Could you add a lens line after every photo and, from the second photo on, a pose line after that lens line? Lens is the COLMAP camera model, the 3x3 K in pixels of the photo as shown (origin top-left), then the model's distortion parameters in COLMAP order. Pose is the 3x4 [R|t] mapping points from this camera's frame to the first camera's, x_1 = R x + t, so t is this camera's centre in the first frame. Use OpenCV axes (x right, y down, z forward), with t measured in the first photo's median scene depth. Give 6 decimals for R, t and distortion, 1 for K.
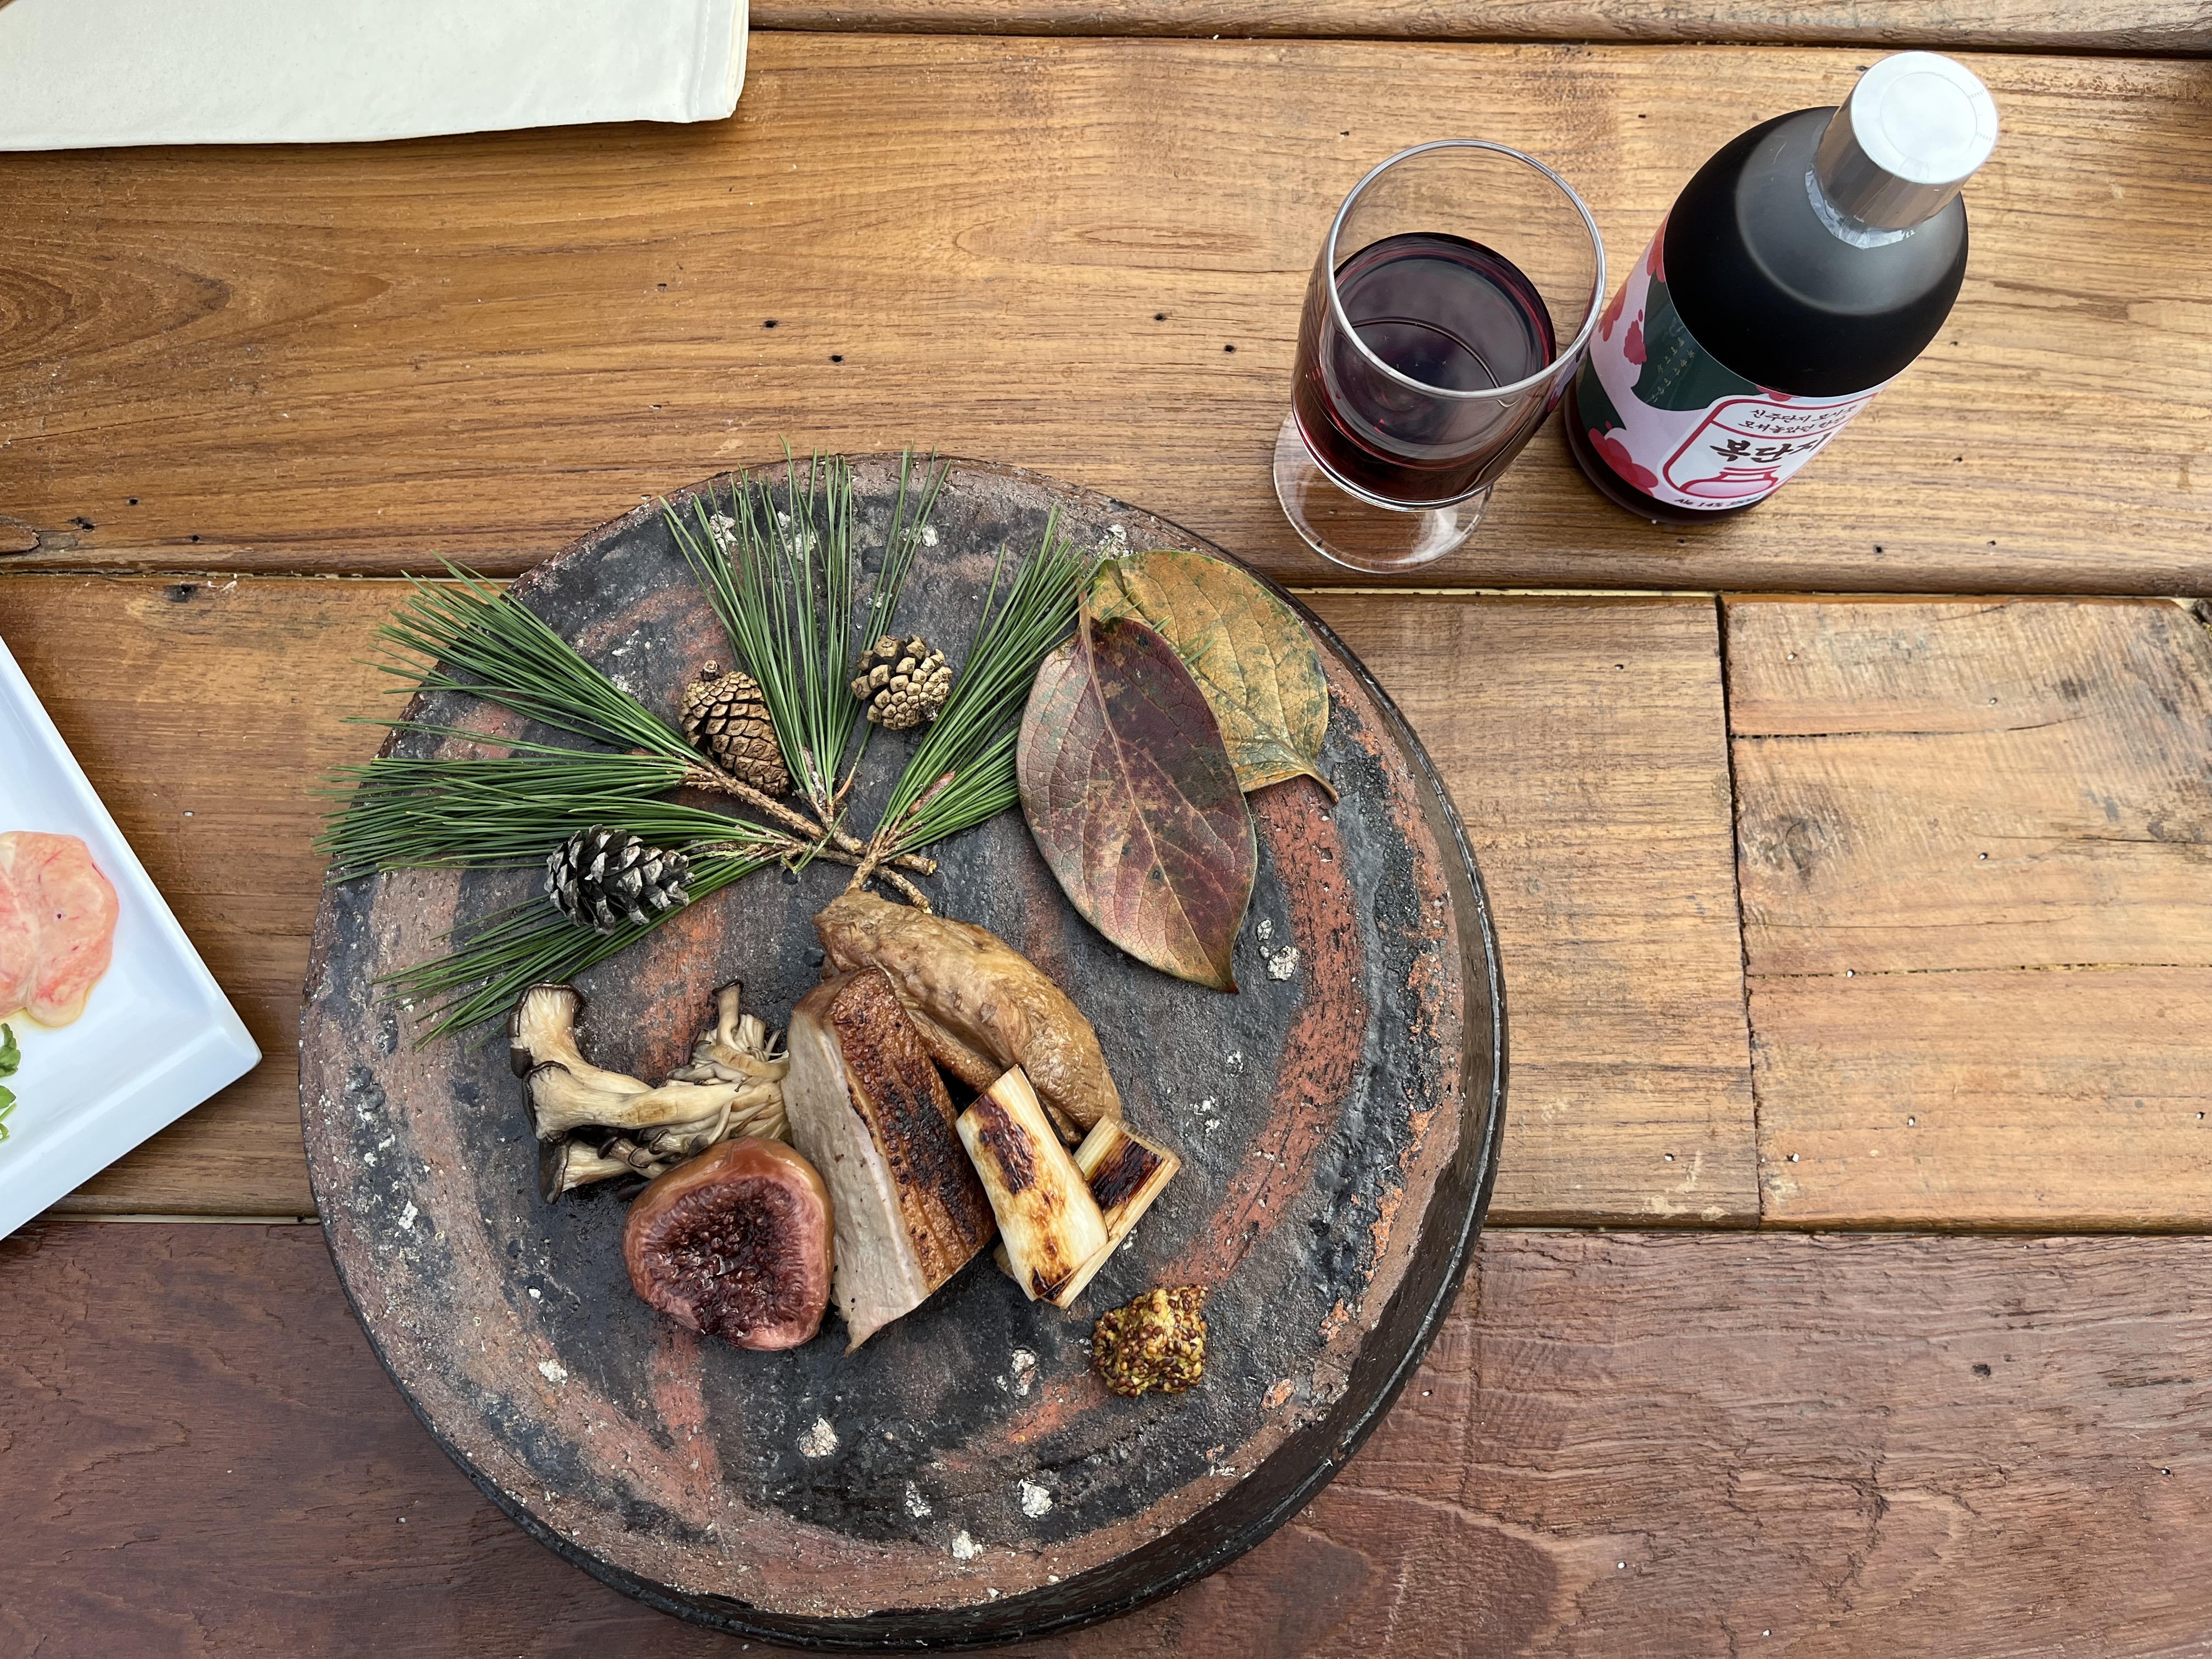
lens RADIAL K [[1744.5, 0, 1107.2], [0, 1744.5, 779.0], [0, 0, 1]] dist [0.005634, -0.010013]
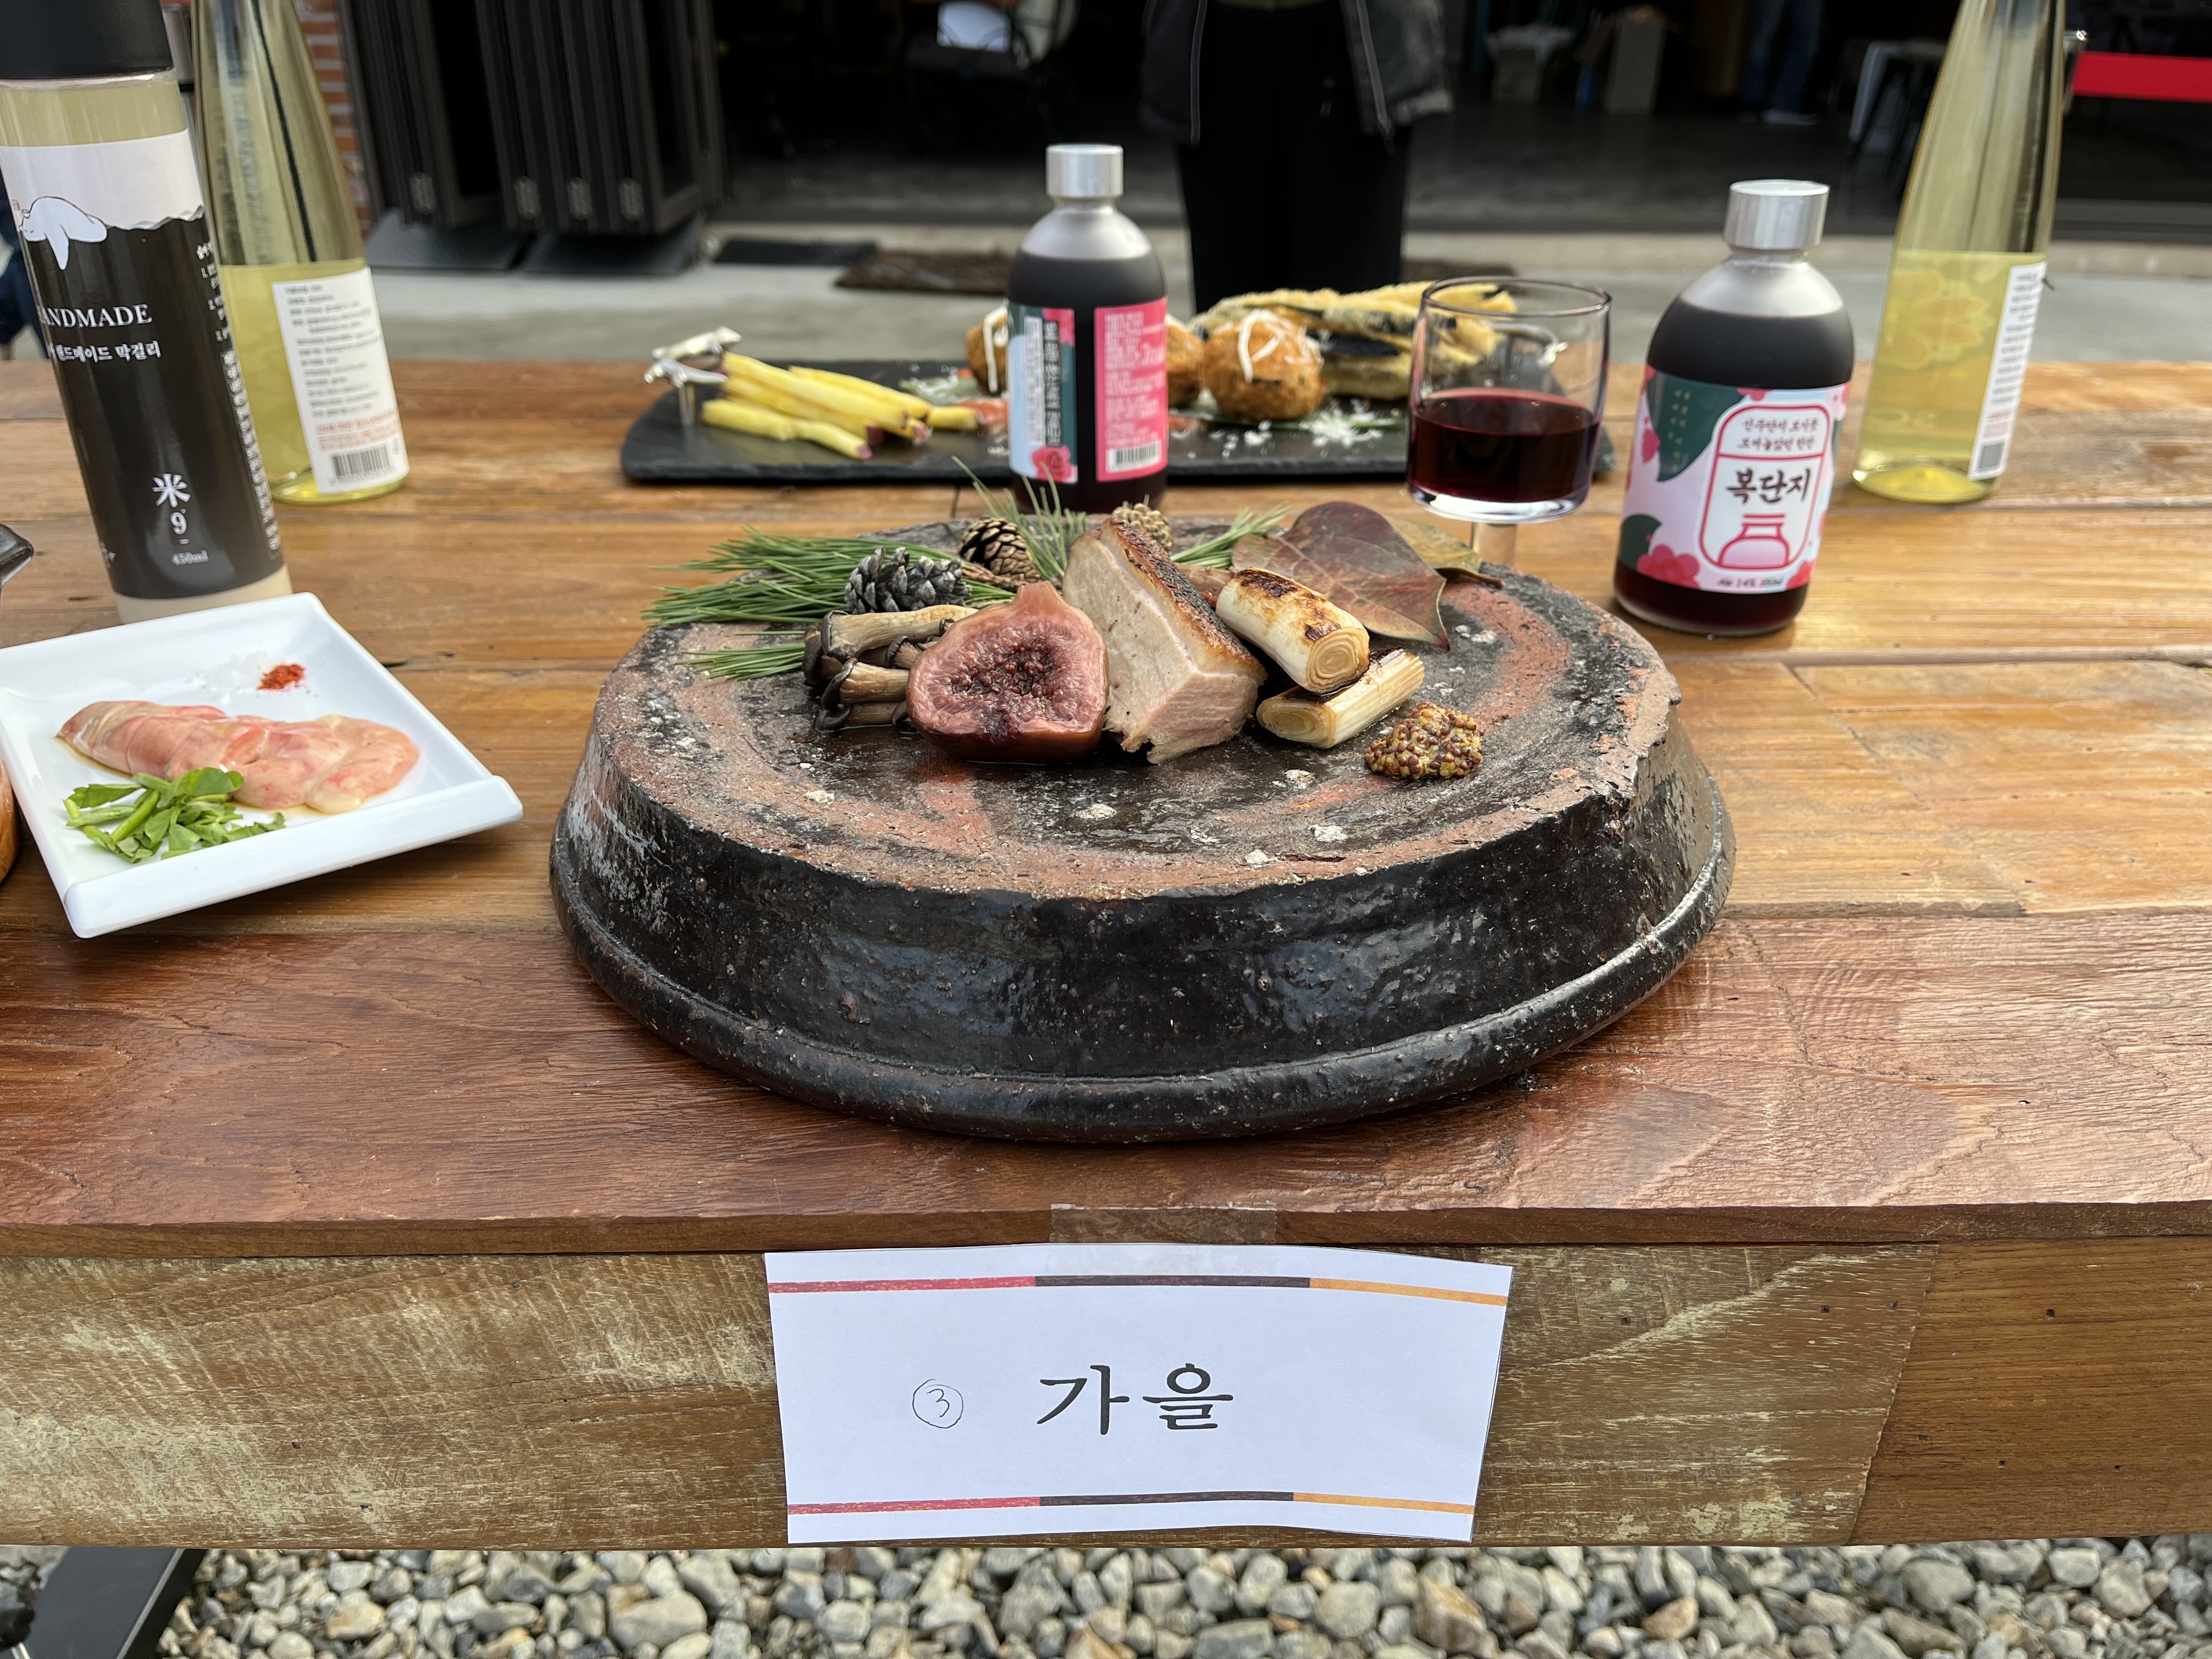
lens RADIAL K [[1744.5, 0, 1107.2], [0, 1744.5, 779.0], [0, 0, 1]] dist [0.005634, -0.010013]
pose [[0.999798, -0.014577, 0.013863, -0.155527], [0.019911, 0.618722, -0.785358, 1.017424], [0.002871, 0.785475, 0.618887, 0.352878]]
